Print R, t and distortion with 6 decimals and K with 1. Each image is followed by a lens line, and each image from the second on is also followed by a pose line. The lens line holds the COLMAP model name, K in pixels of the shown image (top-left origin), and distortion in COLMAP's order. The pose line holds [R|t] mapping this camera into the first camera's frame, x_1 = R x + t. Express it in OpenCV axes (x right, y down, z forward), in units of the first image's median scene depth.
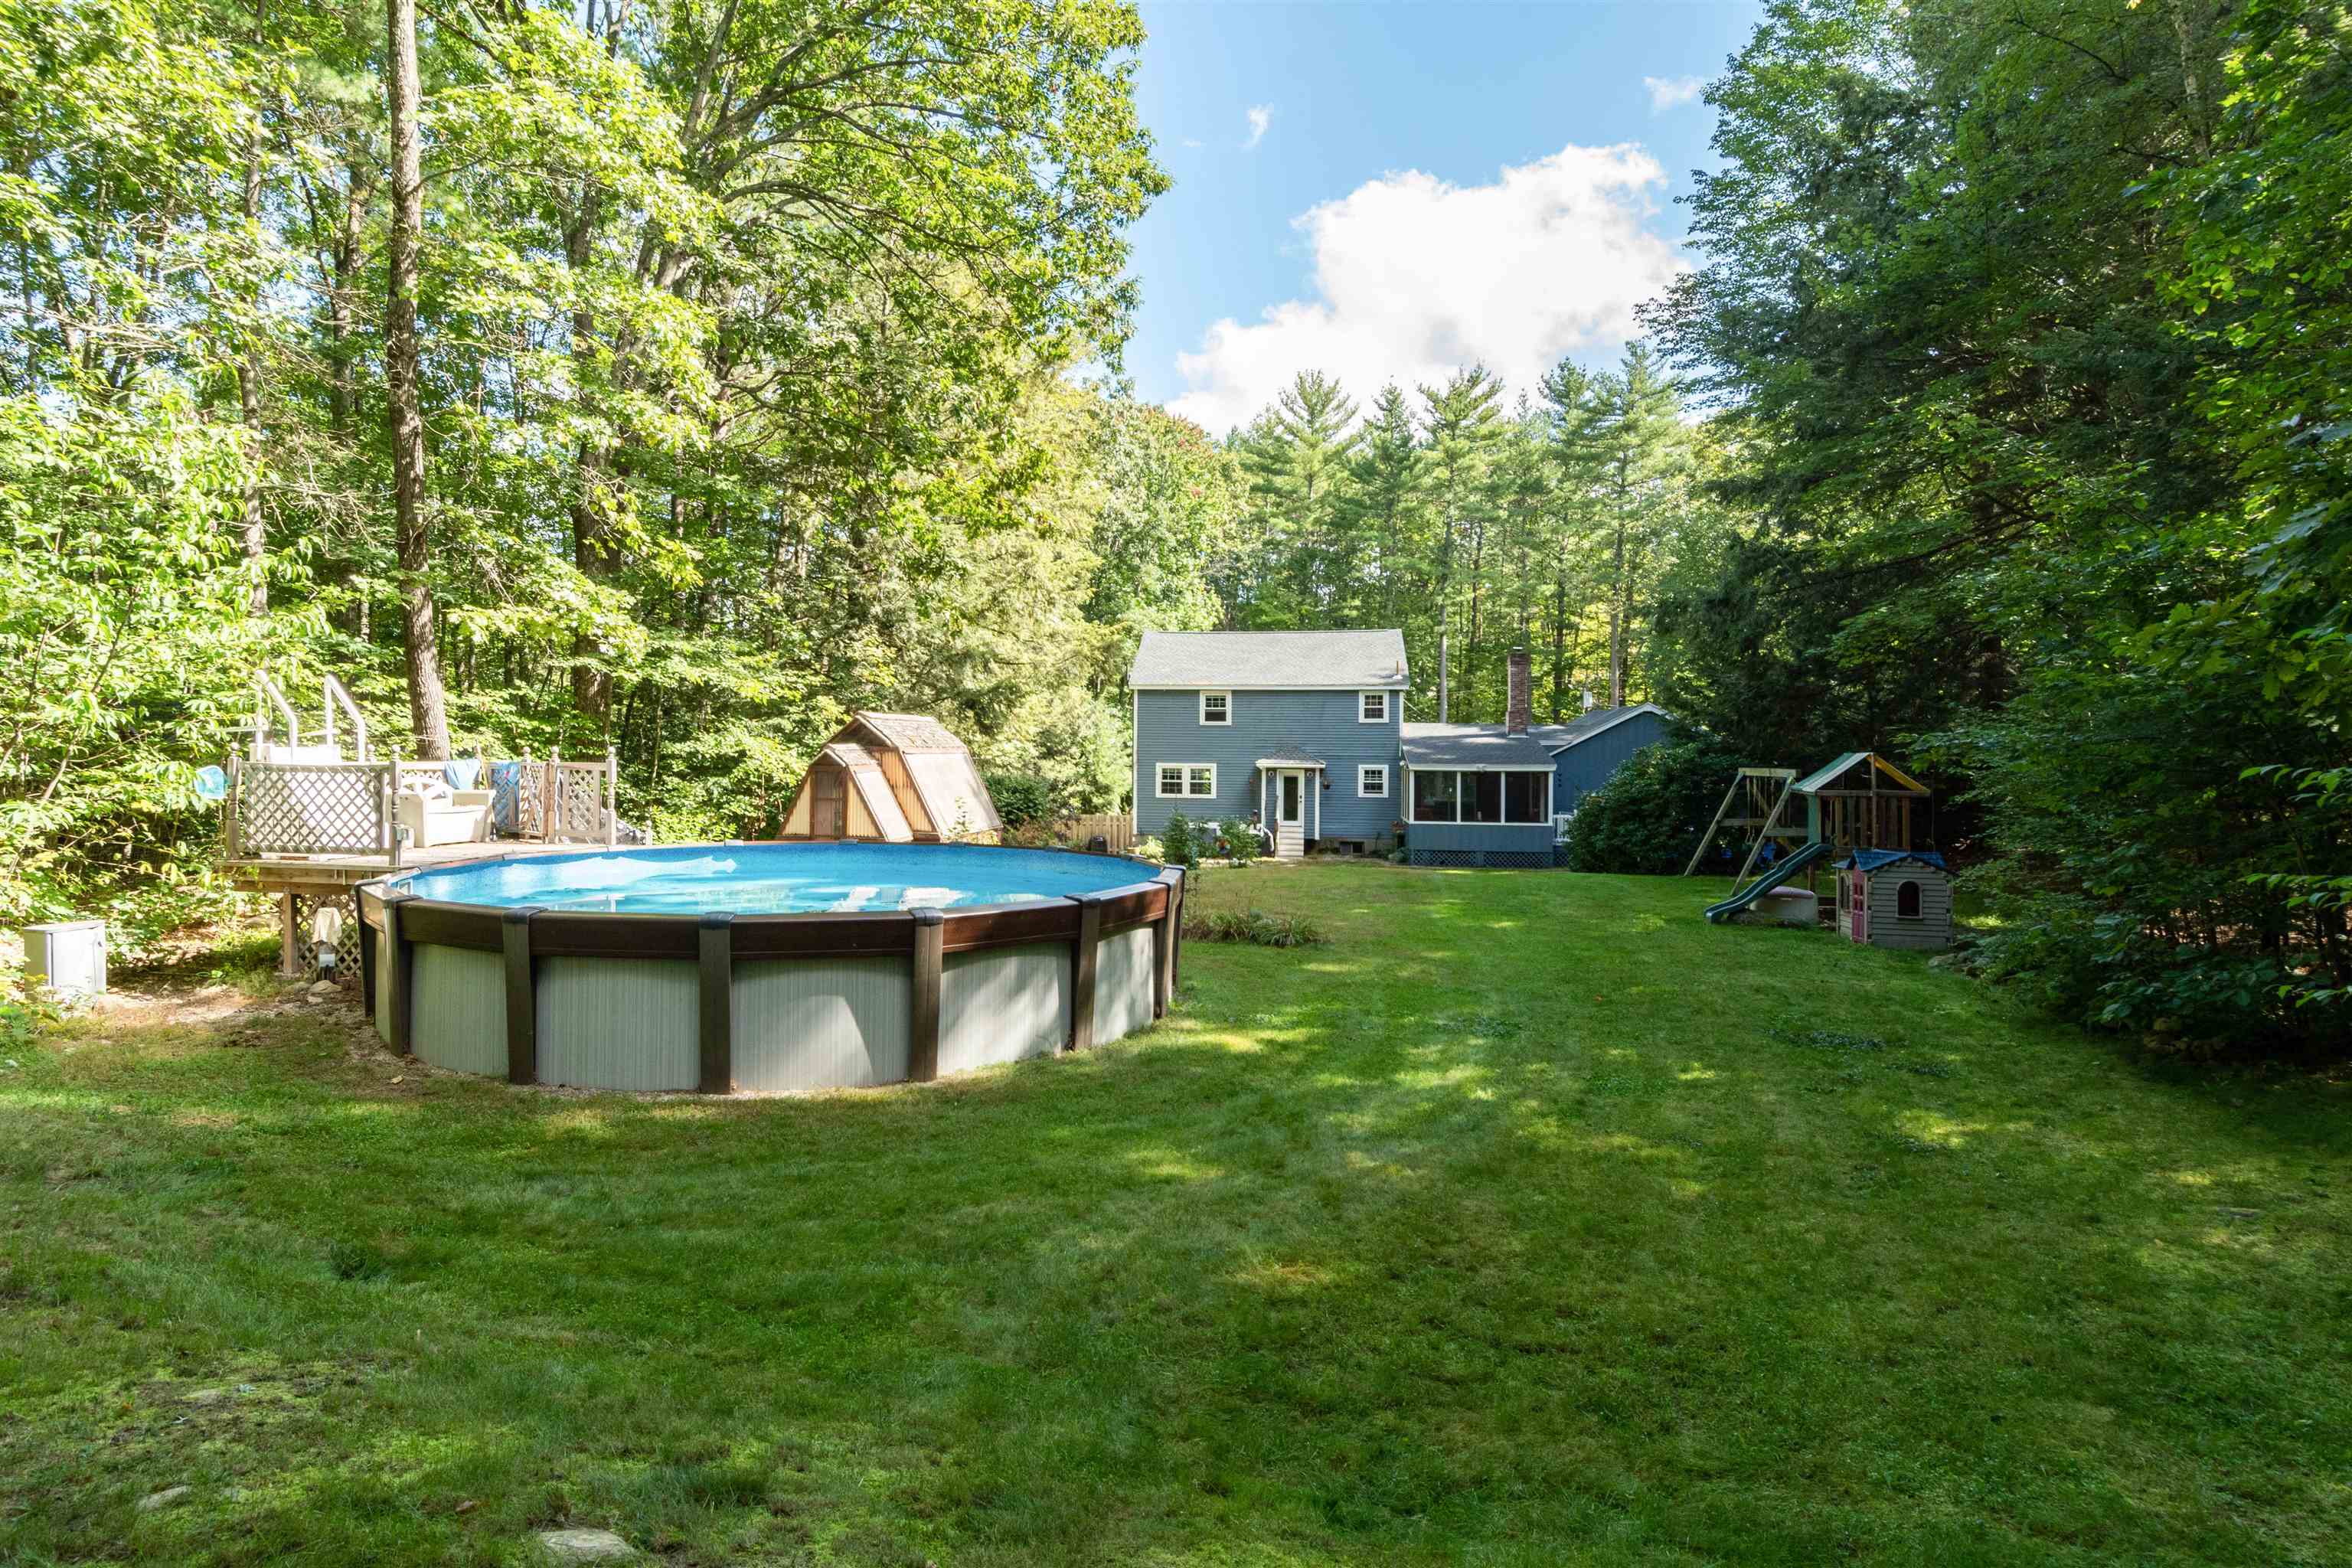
lens RADIAL K [[1279.7, 0, 1177.9], [0, 1279.7, 780.0], [0, 0, 1]] dist [0.000646, -0.000091]
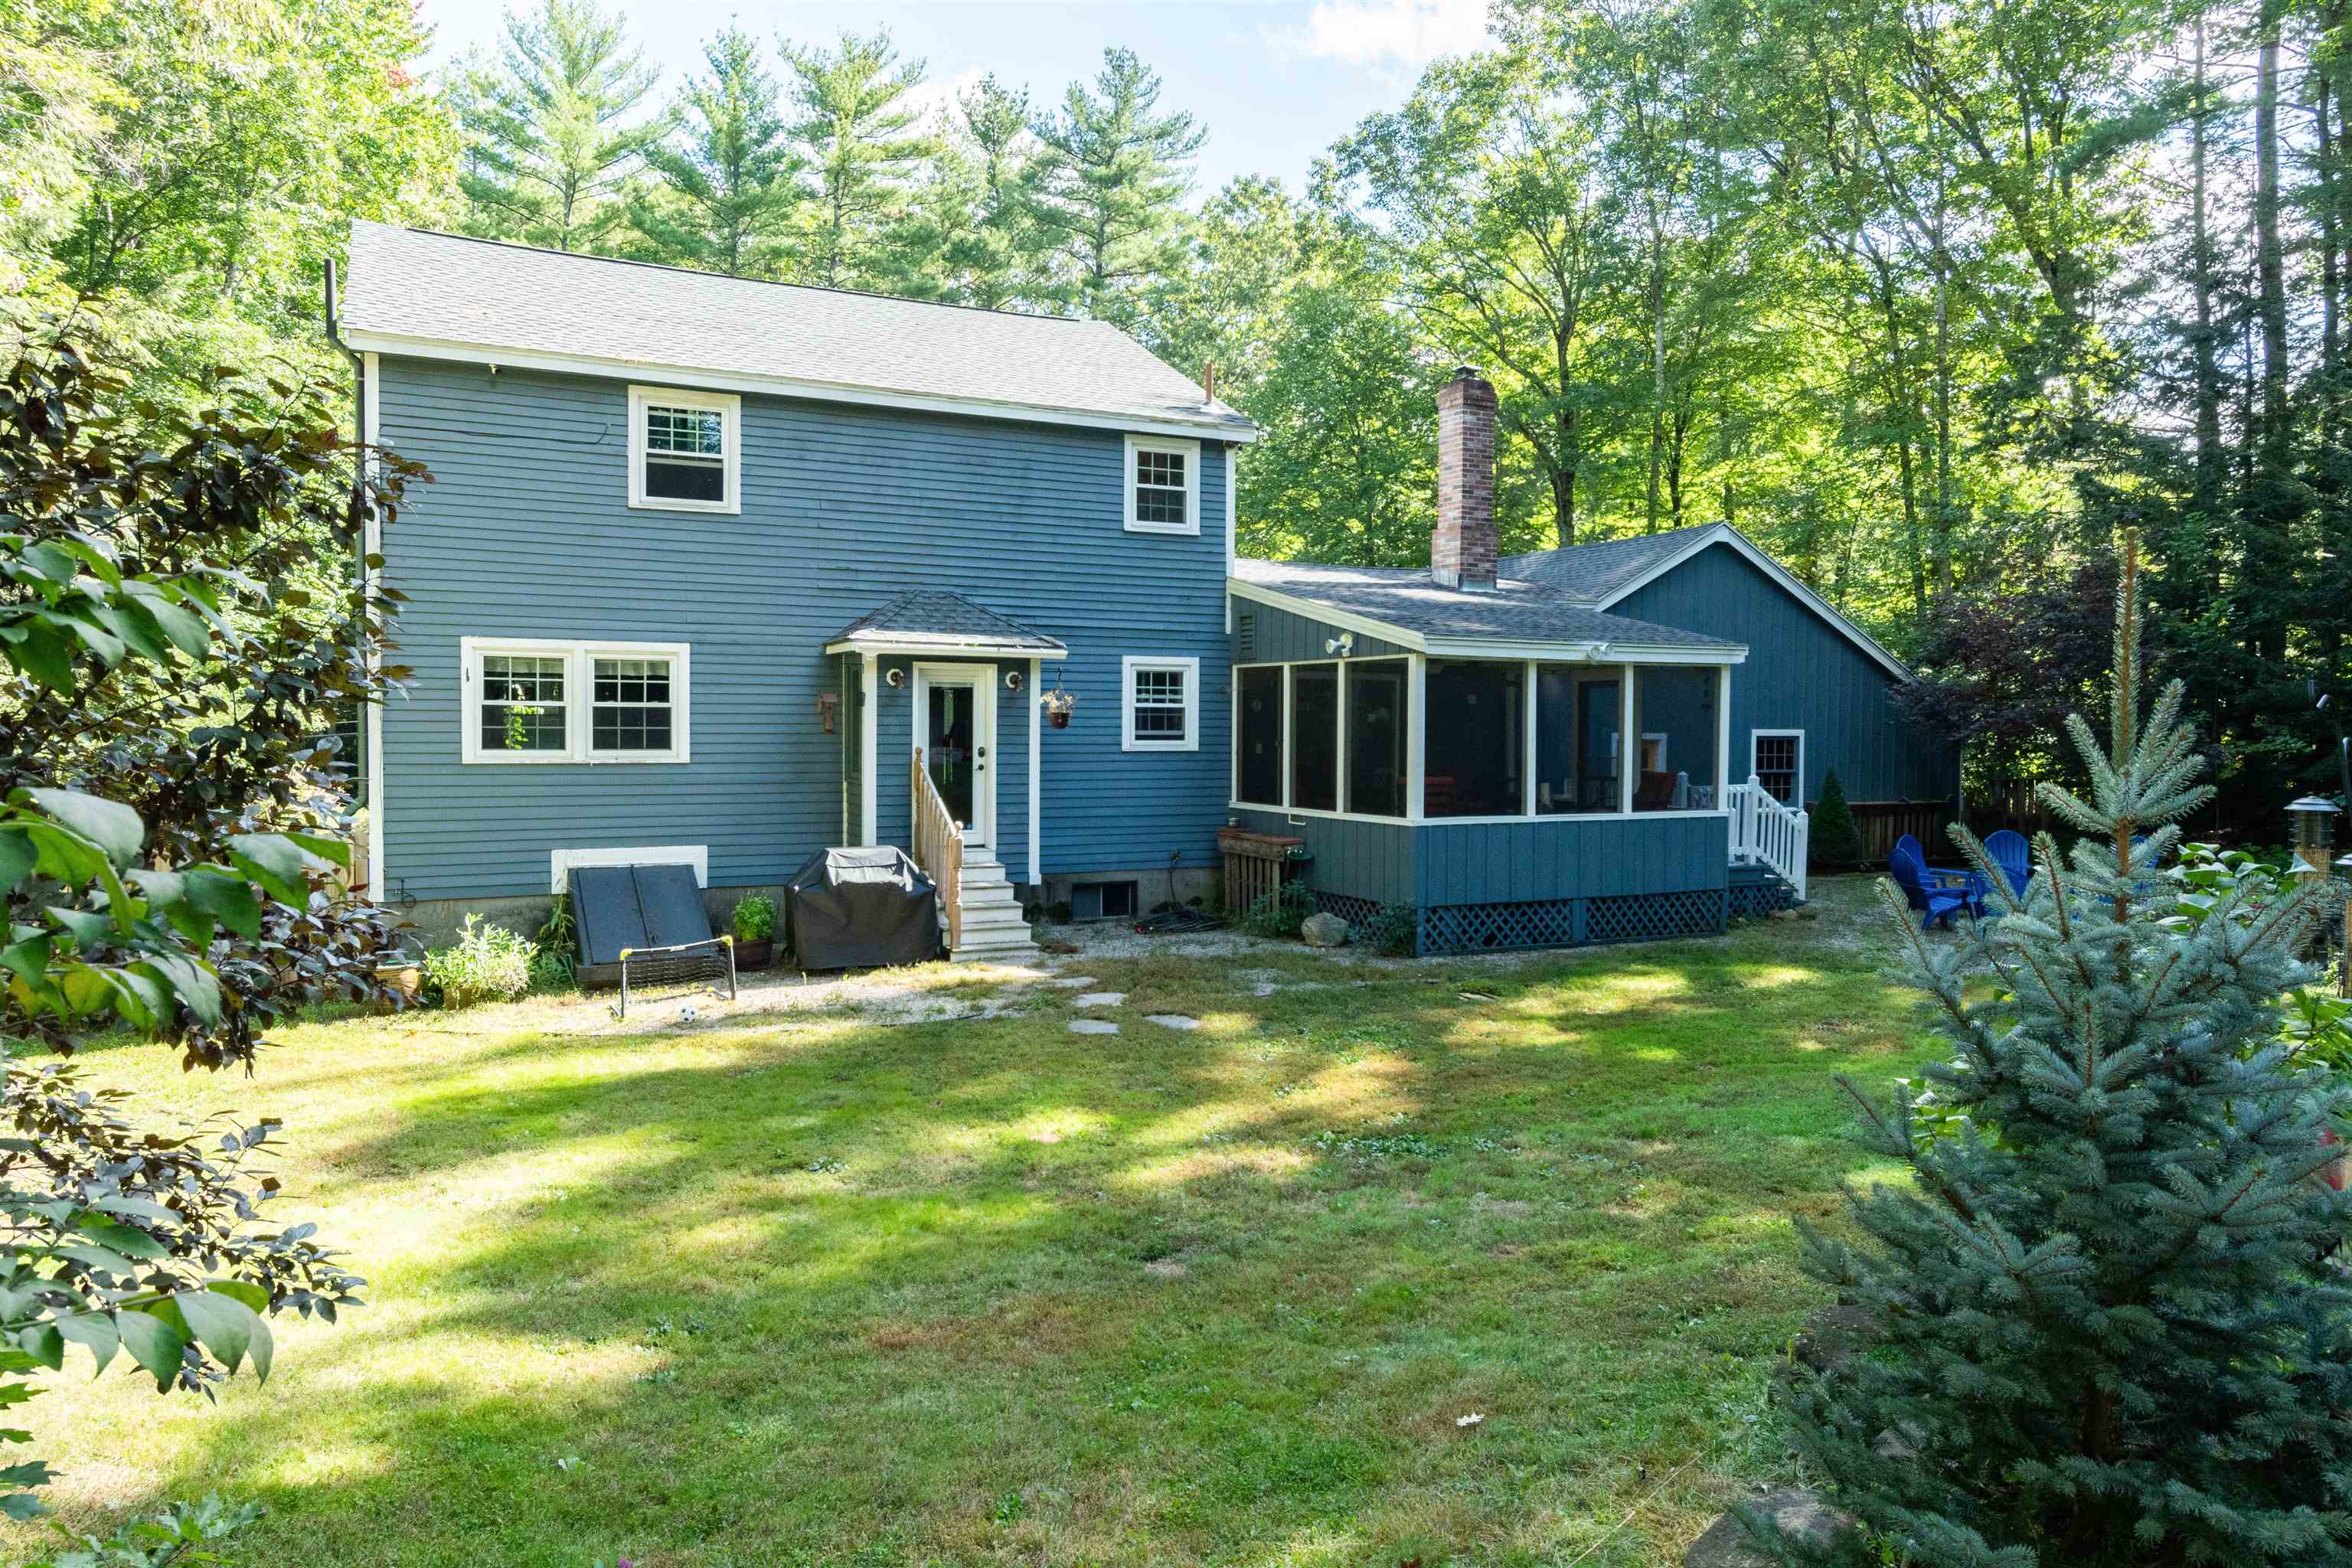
lens RADIAL K [[1492.6, 0, 1172.2], [0, 1492.6, 784.7], [0, 0, 1]] dist [-0.006332, -0.000753]
pose [[0.841640, -0.026106, 0.539407, -0.062079], [0.013591, 0.999538, 0.027168, 0.011742], [-0.539867, -0.015534, 0.841607, 0.658787]]
